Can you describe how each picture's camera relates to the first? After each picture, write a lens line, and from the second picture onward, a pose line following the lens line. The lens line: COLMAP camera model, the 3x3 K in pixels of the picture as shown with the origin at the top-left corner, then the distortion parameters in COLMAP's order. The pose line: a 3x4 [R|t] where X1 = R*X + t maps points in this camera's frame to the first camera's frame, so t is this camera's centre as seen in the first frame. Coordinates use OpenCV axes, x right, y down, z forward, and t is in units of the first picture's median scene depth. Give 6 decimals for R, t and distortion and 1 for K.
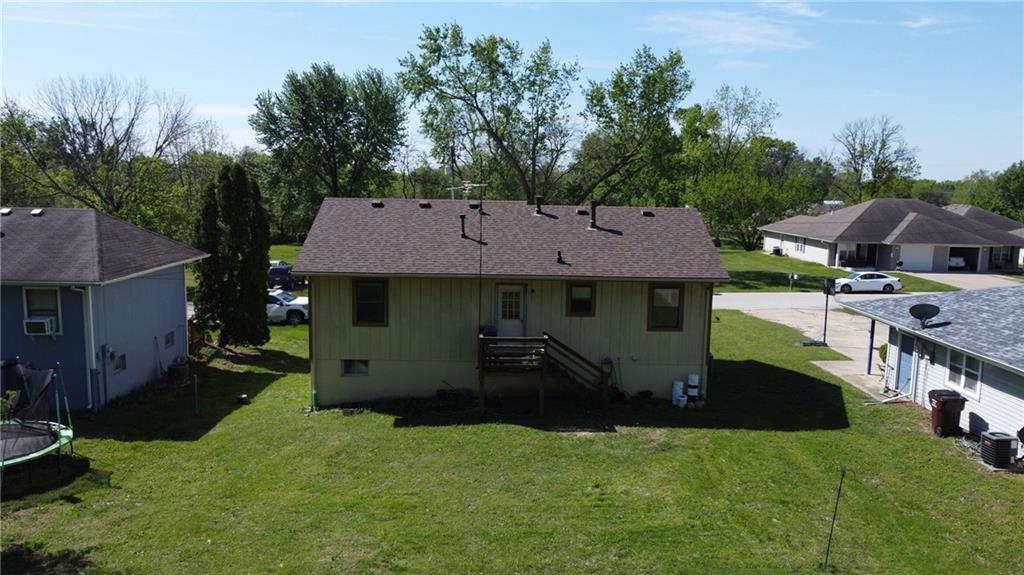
lens RADIAL K [[780.0, 0, 512.0], [0, 780.0, 287.5], [0, 0, 1]] dist [-0.007858, 0.006819]
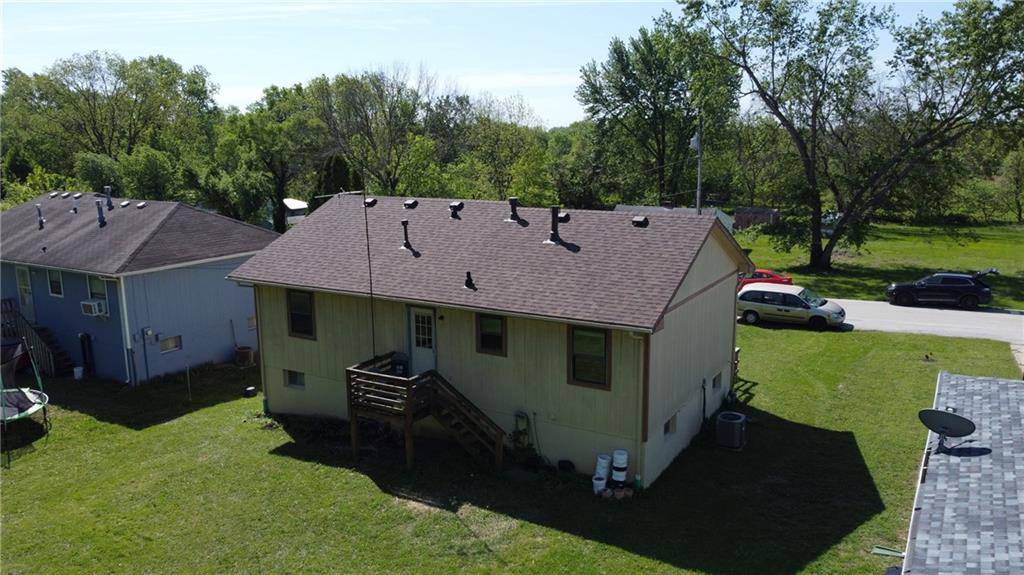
lens RADIAL K [[780.0, 0, 512.0], [0, 780.0, 287.5], [0, 0, 1]] dist [-0.007858, 0.006819]
pose [[0.850847, 0.075720, -0.519929, 0.514633], [-0.050094, 0.996744, 0.063182, -0.082614], [0.523020, -0.027713, 0.851870, 0.331403]]
